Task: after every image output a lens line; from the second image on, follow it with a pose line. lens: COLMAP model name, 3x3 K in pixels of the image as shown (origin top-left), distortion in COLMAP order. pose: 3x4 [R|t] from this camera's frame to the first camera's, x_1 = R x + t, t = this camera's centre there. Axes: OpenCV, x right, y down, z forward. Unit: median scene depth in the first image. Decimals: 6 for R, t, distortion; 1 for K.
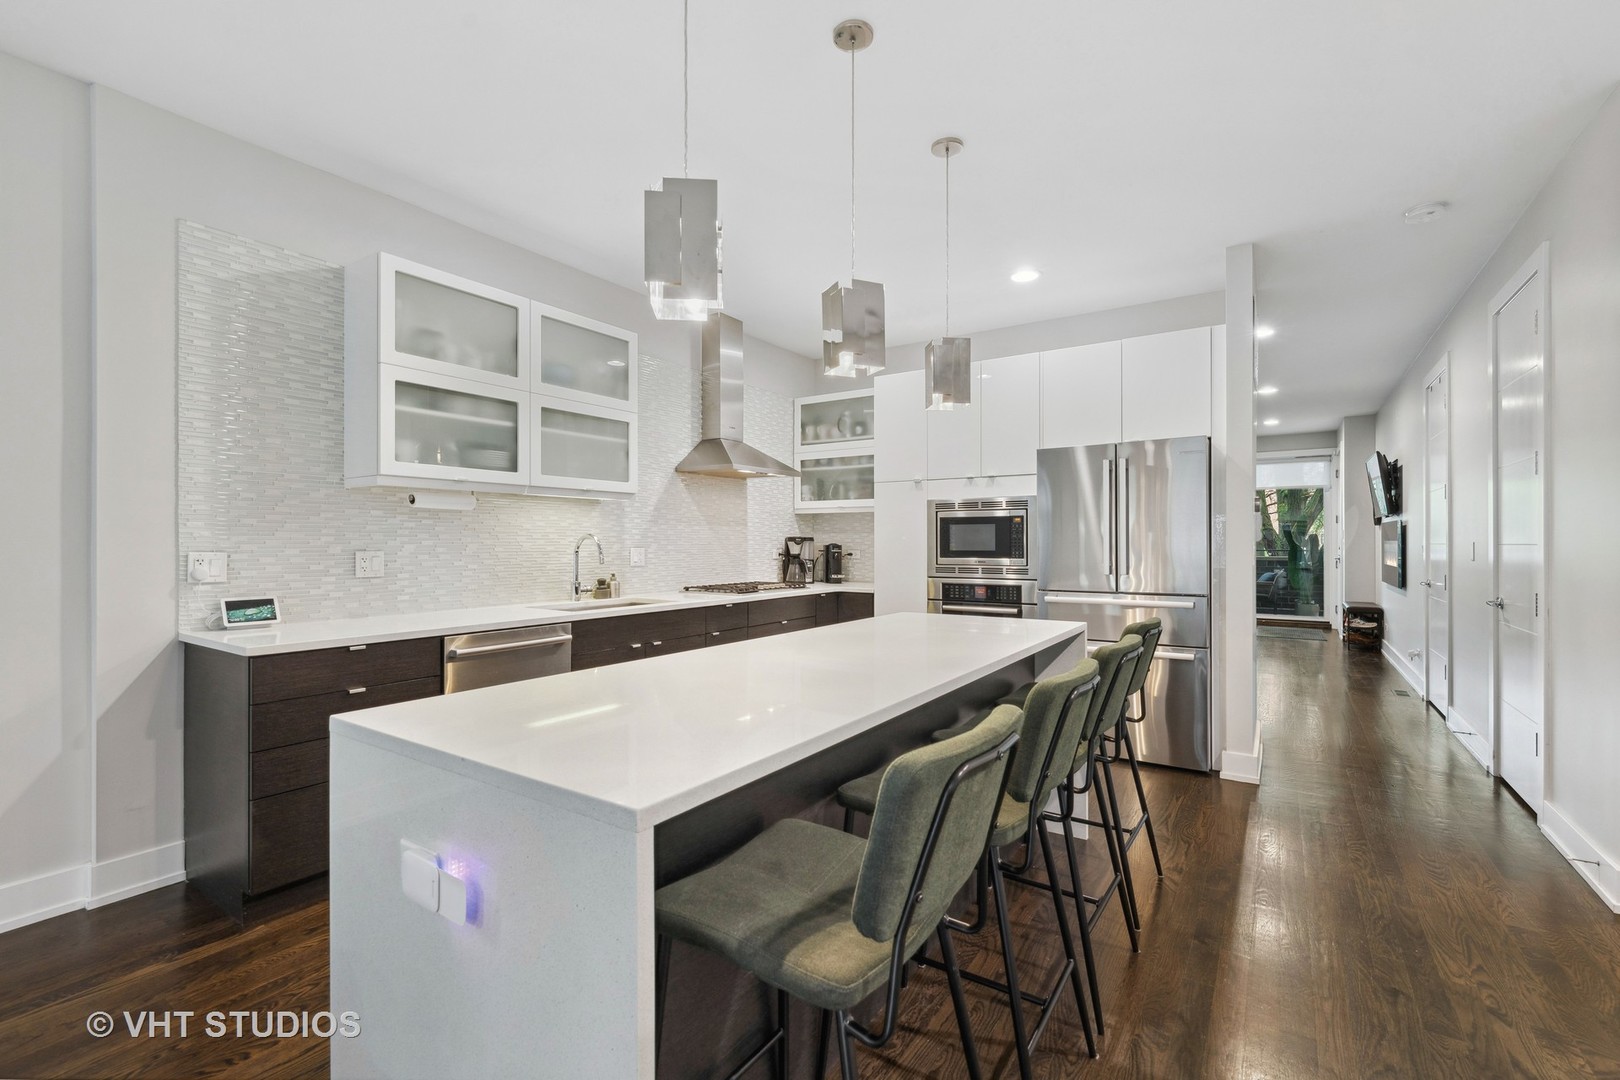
lens RADIAL K [[701.8, 0, 810.6], [0, 701.8, 547.8], [0, 0, 1]] dist [0.000174, 0.000280]
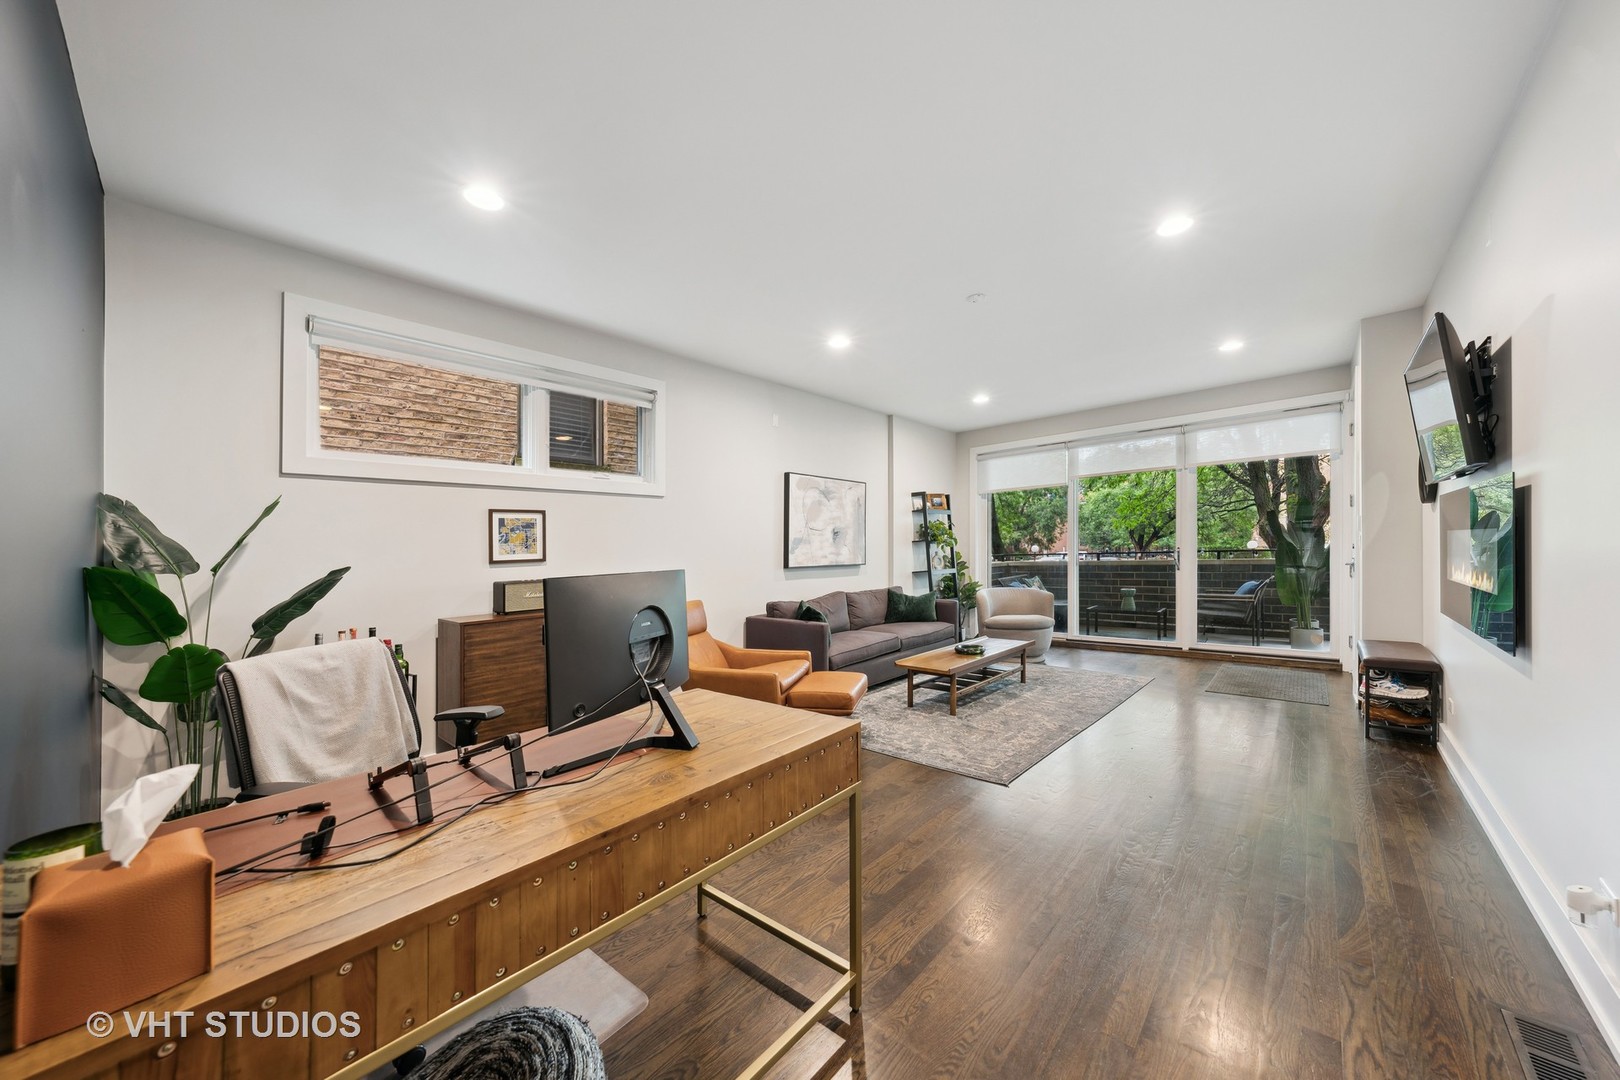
lens RADIAL K [[551.8, 0, 830.5], [0, 551.8, 574.8], [0, 0, 1]] dist [-0.001310, -0.000029]
pose [[0.991184, -0.026640, -0.129785, 0.740312], [0.030936, 0.999034, 0.031198, -0.006828], [0.128829, -0.034938, 0.991051, 0.946878]]
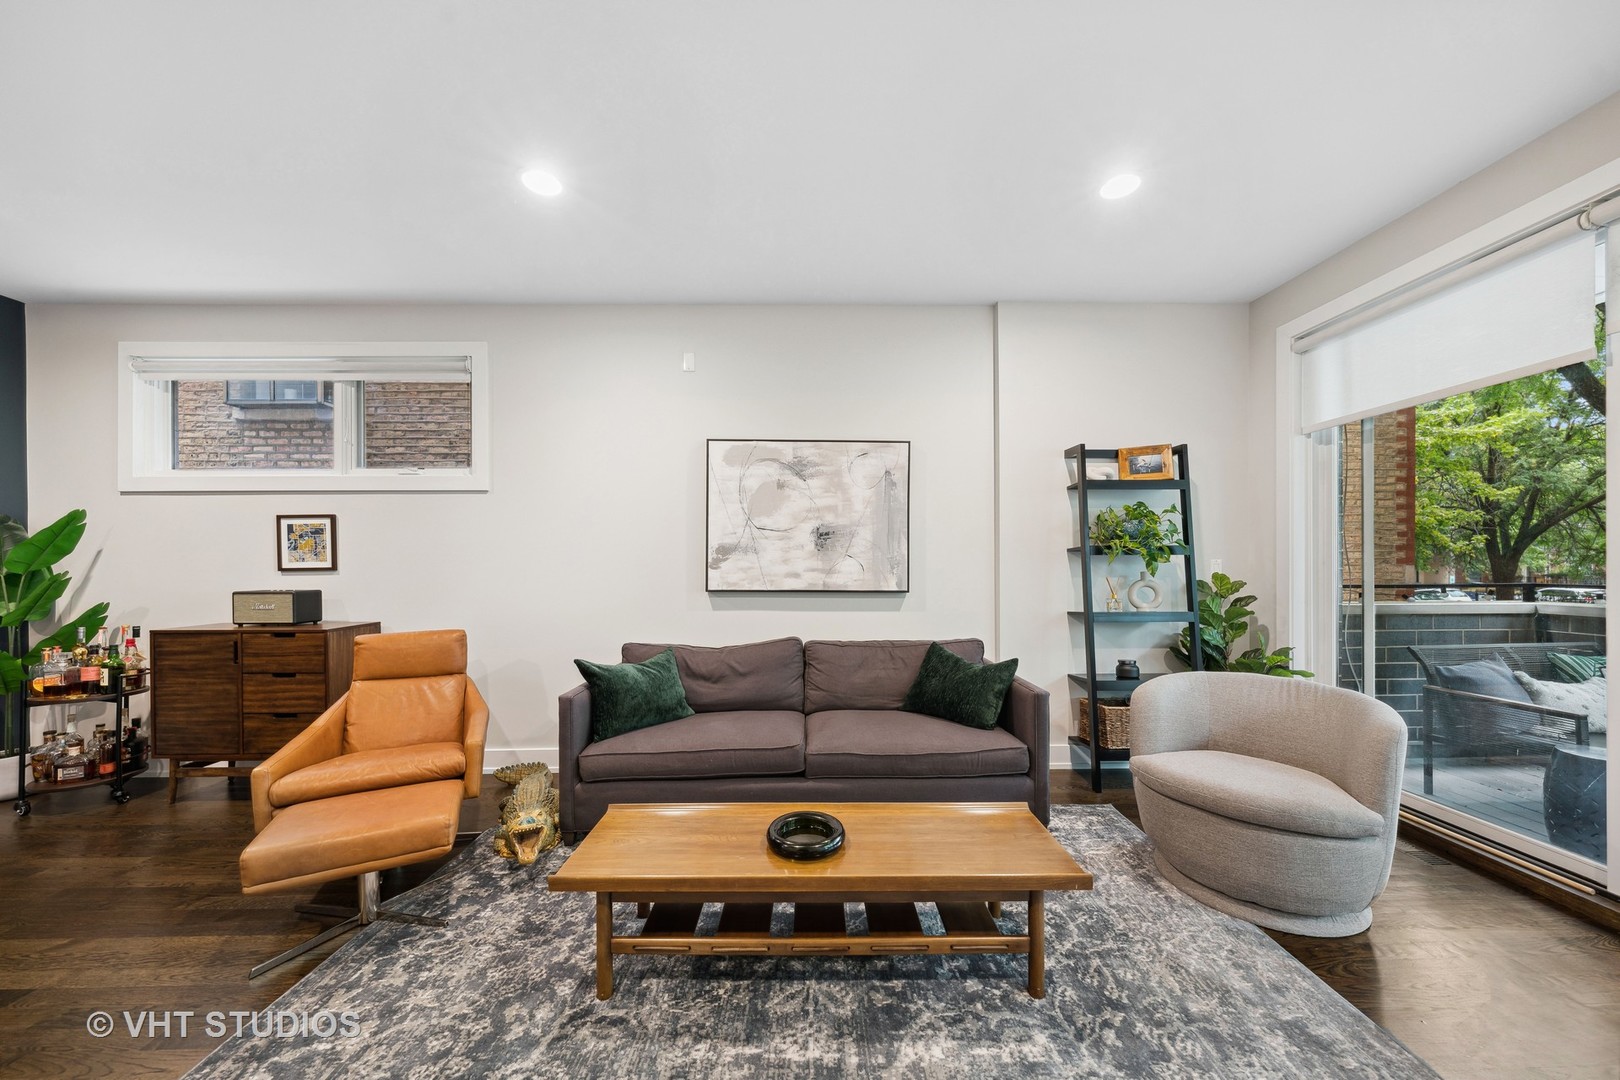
lens RADIAL K [[563.9, 0, 793.8], [0, 563.9, 573.3], [0, 0, 1]] dist [-0.000803, -0.000031]
pose [[0.571059, 0.004900, -0.820894, 1.169272], [-0.002703, 0.999988, 0.004089, -0.014681], [0.820905, -0.000116, 0.571065, 1.731912]]
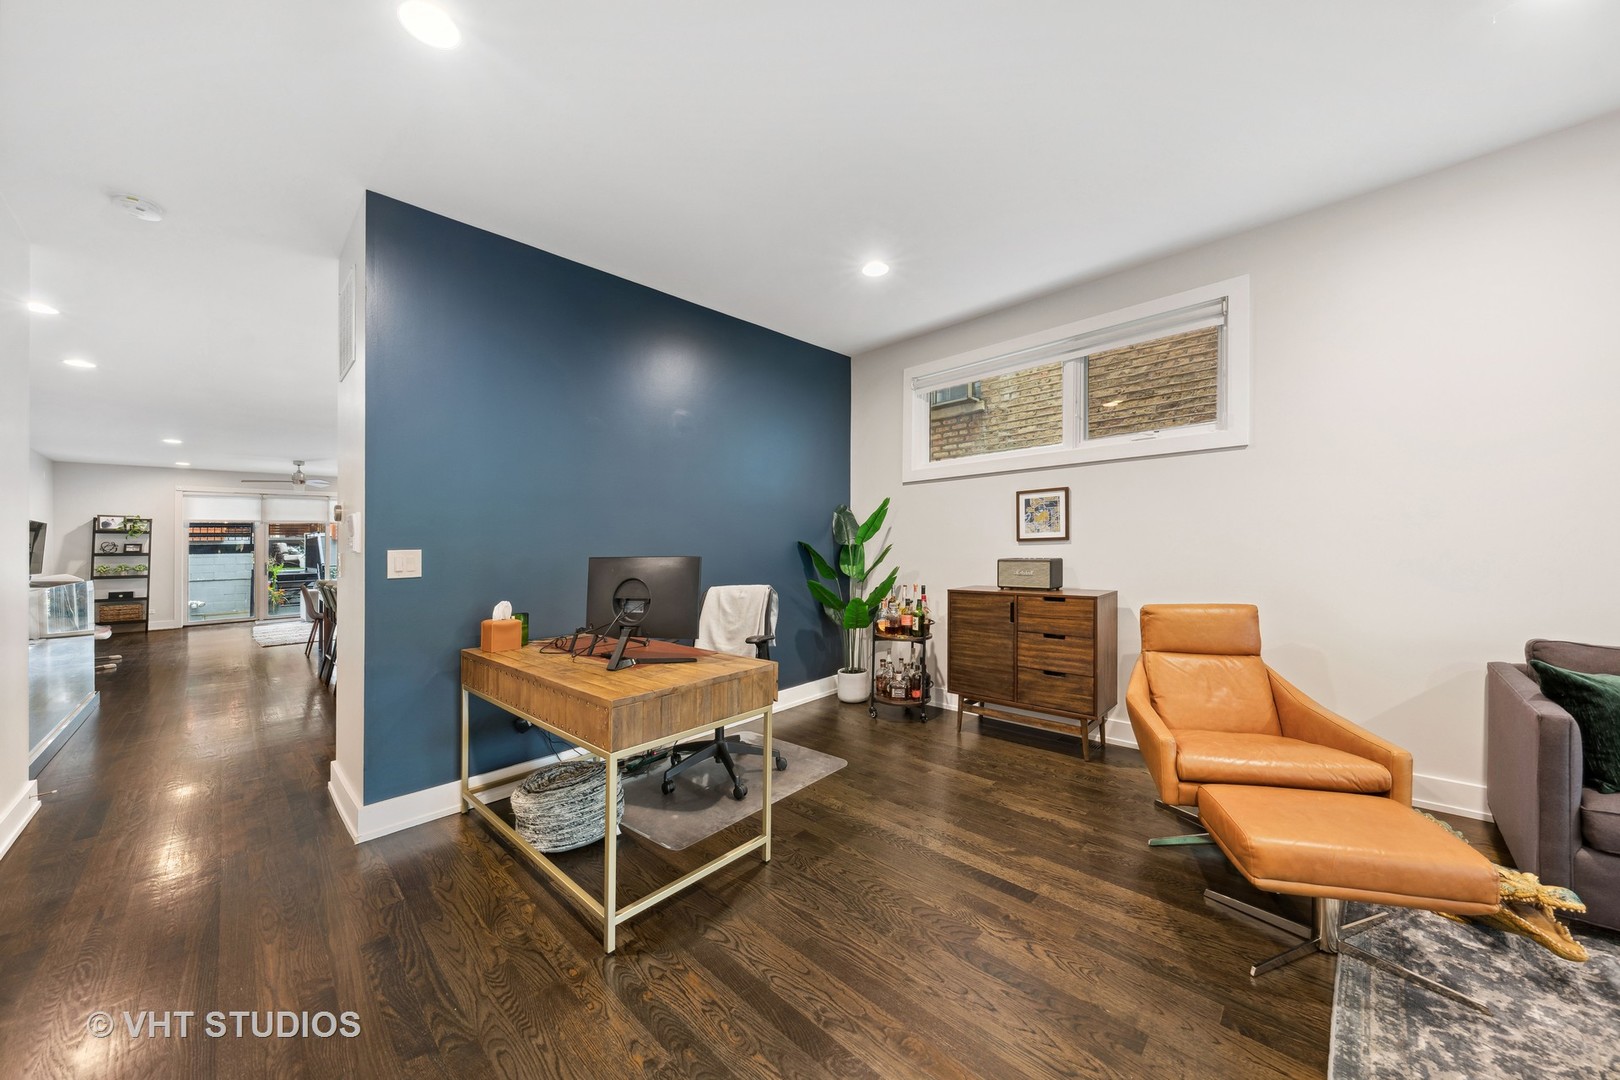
lens RADIAL K [[559.6, 0, 810.3], [0, 559.6, 538.0], [0, 0, 1]] dist [-0.001202, 0.000105]
pose [[-0.167819, -0.010126, -0.985766, 1.045646], [0.010287, 0.999875, -0.012022, -0.010744], [0.985764, -0.012158, -0.167694, 1.445508]]
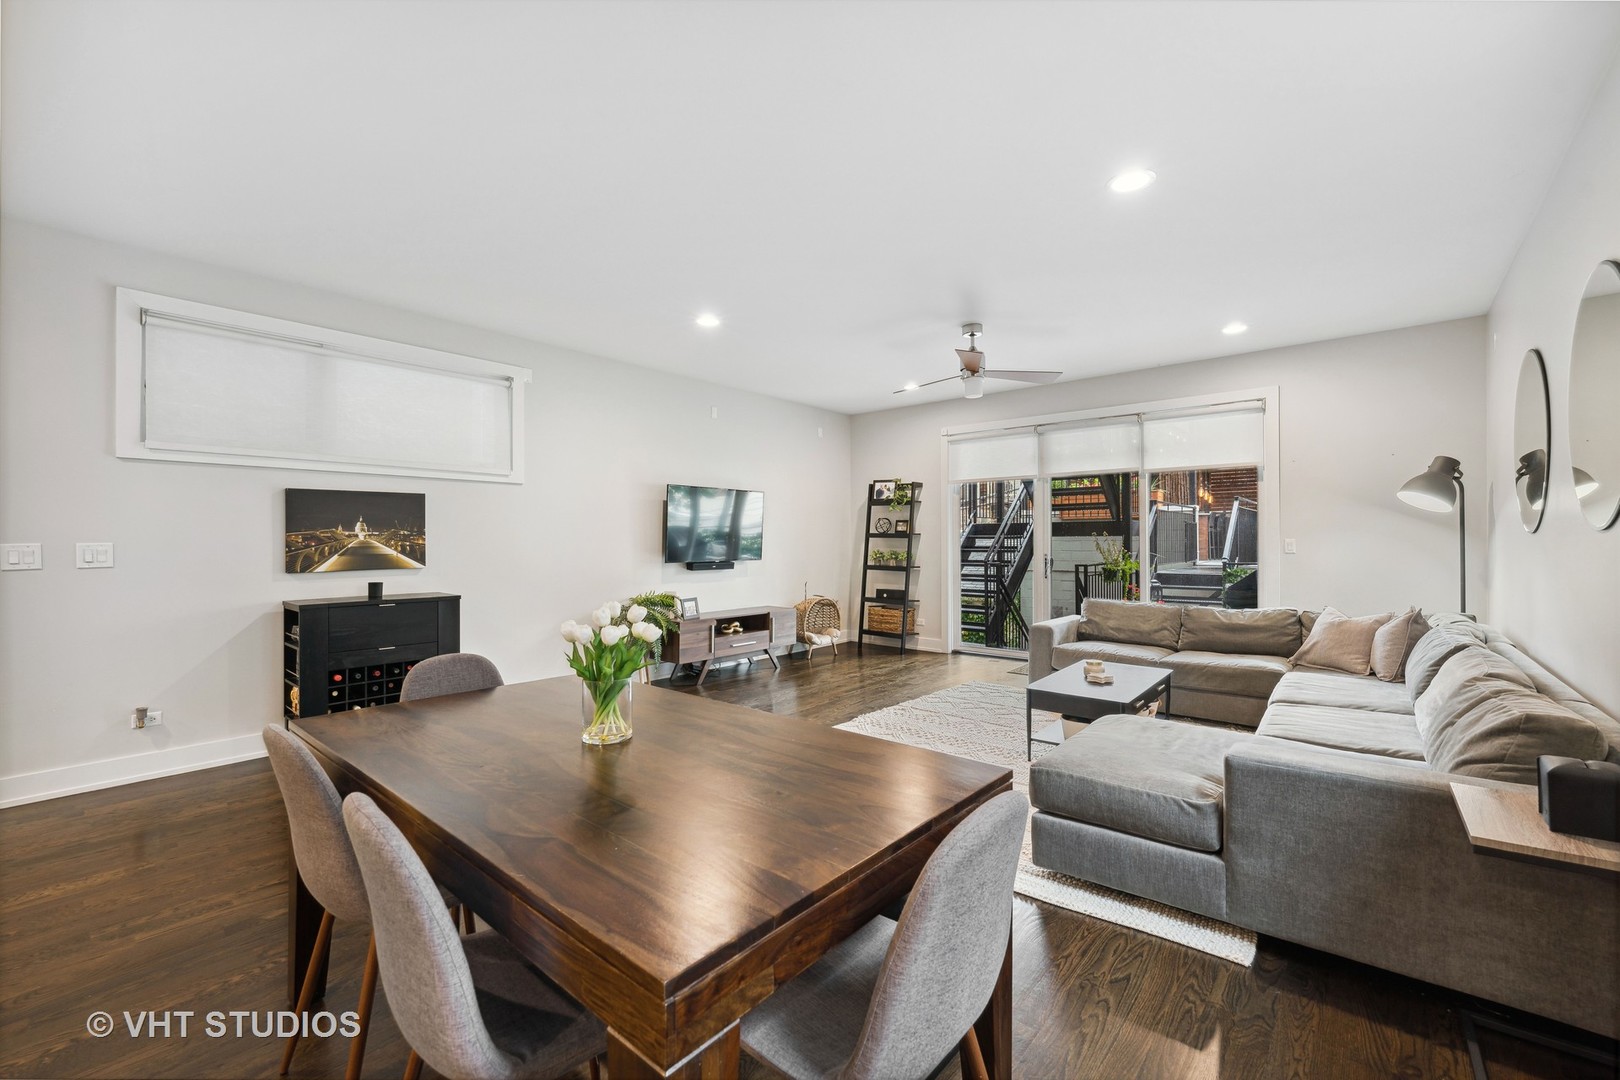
lens RADIAL K [[658.7, 0, 810.0], [0, 658.7, 540.0], [0, 0, 1]] dist [-0.006078, -0.000178]
pose [[-0.994932, 0.004110, 0.100466, -0.507929], [0.005083, 0.999943, 0.009424, -0.006166], [-0.100421, 0.009886, -0.994896, 0.308470]]
